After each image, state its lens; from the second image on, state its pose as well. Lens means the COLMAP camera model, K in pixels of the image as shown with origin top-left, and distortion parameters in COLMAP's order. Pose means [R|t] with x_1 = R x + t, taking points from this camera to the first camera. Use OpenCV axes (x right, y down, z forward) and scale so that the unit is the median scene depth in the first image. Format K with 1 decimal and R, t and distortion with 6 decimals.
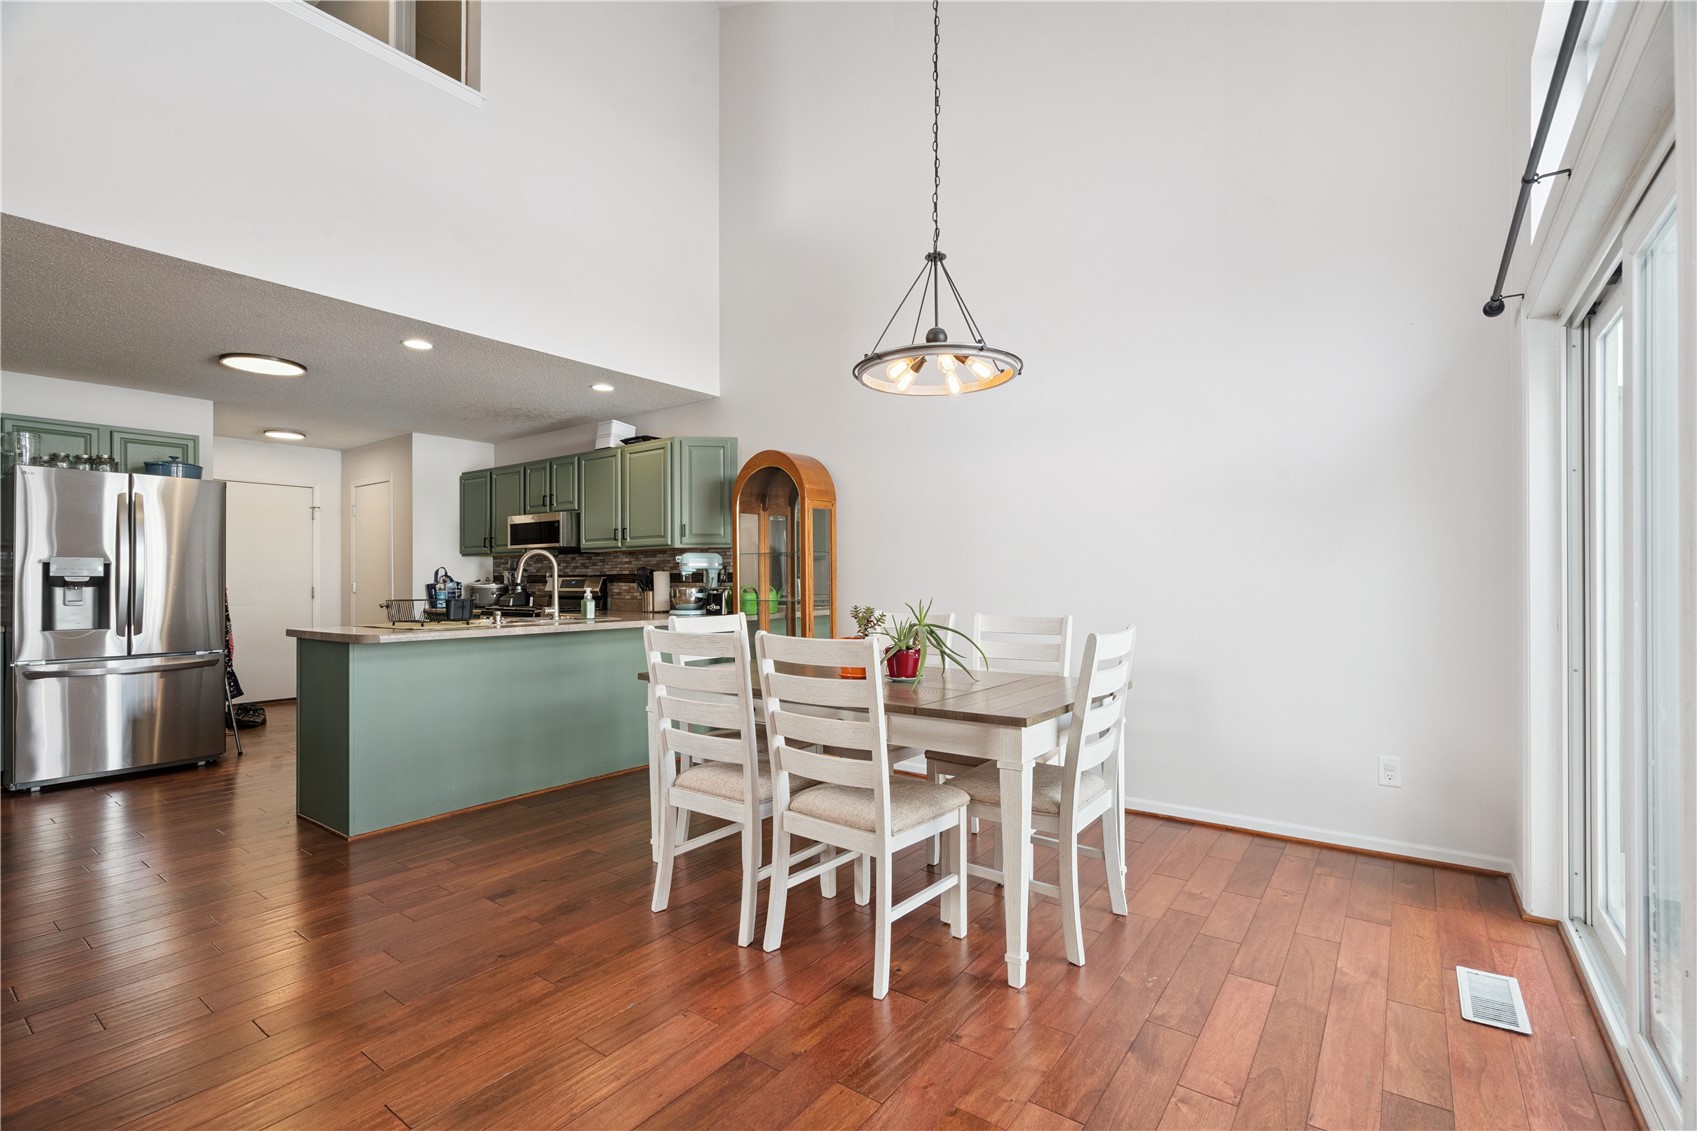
lens RADIAL K [[762.7, 0, 852.9], [0, 762.7, 571.8], [0, 0, 1]] dist [0.000129, 0.000492]
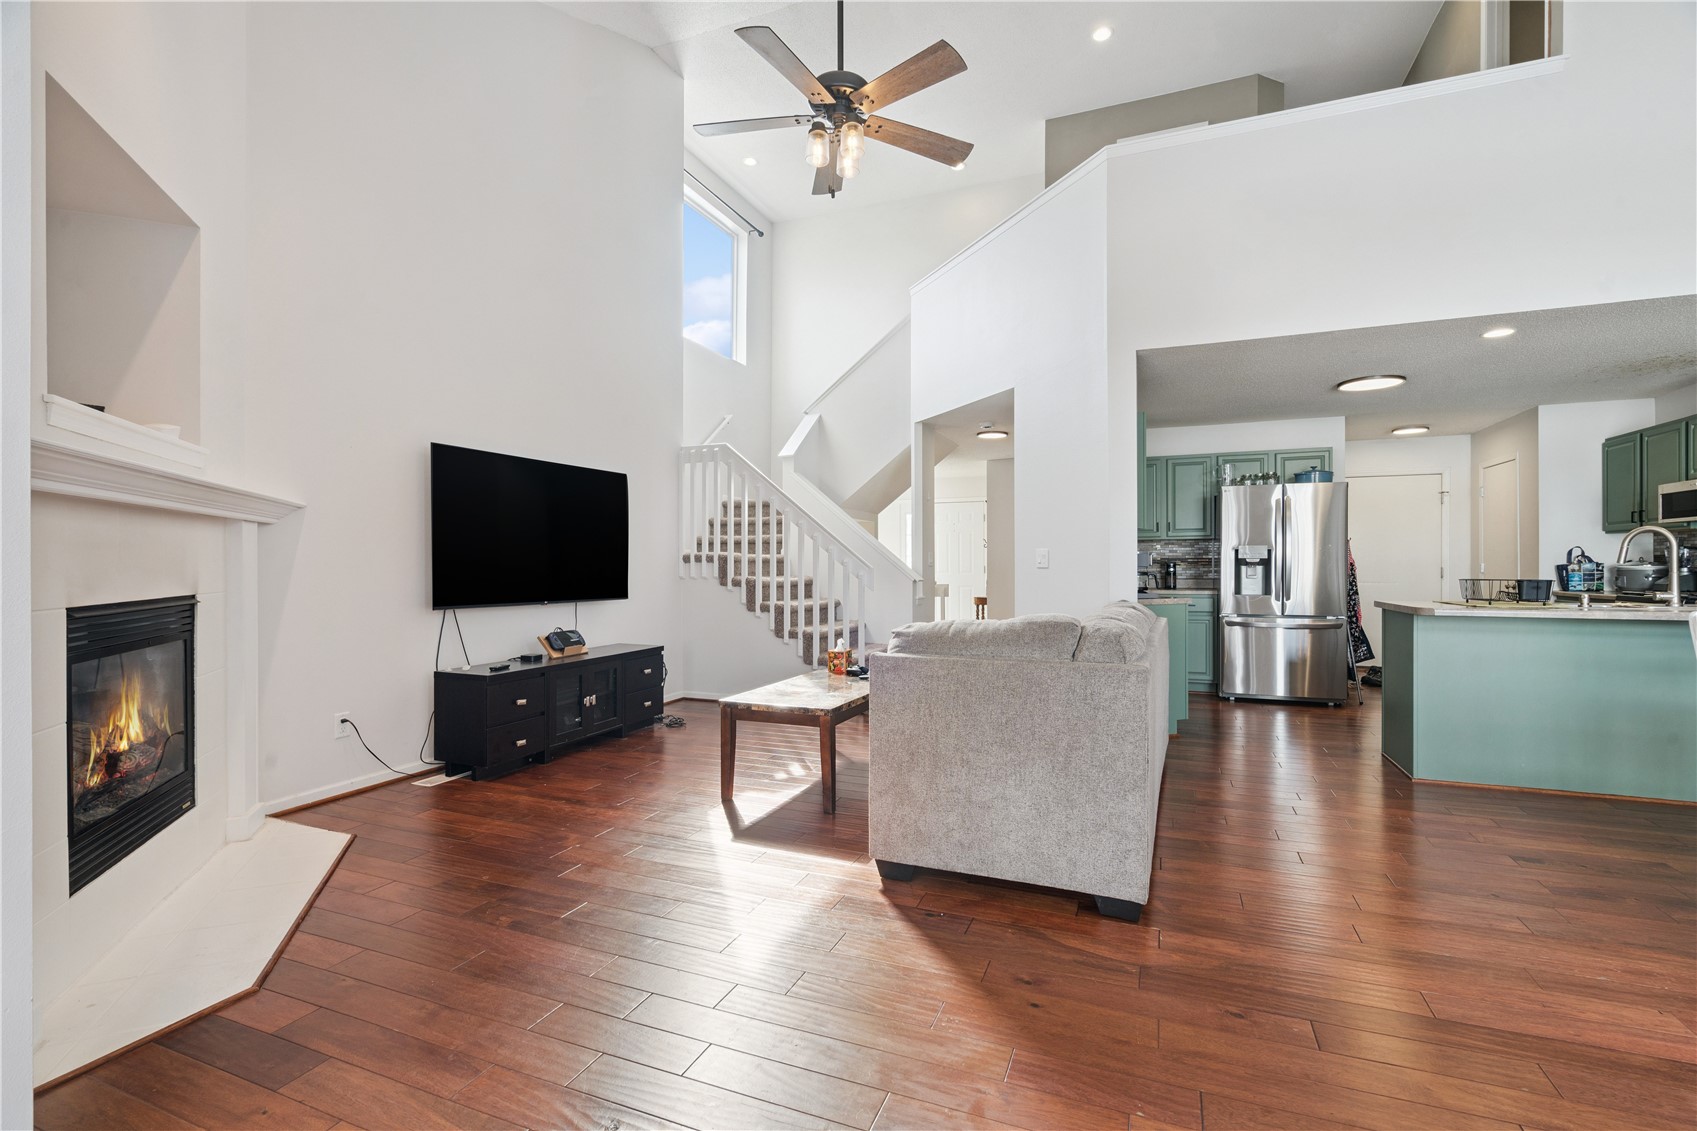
lens RADIAL K [[762.7, 0, 852.9], [0, 762.7, 571.8], [0, 0, 1]] dist [0.000129, 0.000492]
pose [[0.244171, 0.013510, -0.969638, 0.182381], [0.011859, 0.999787, 0.016917, -0.001964], [0.969660, -0.015629, 0.243959, -0.086392]]
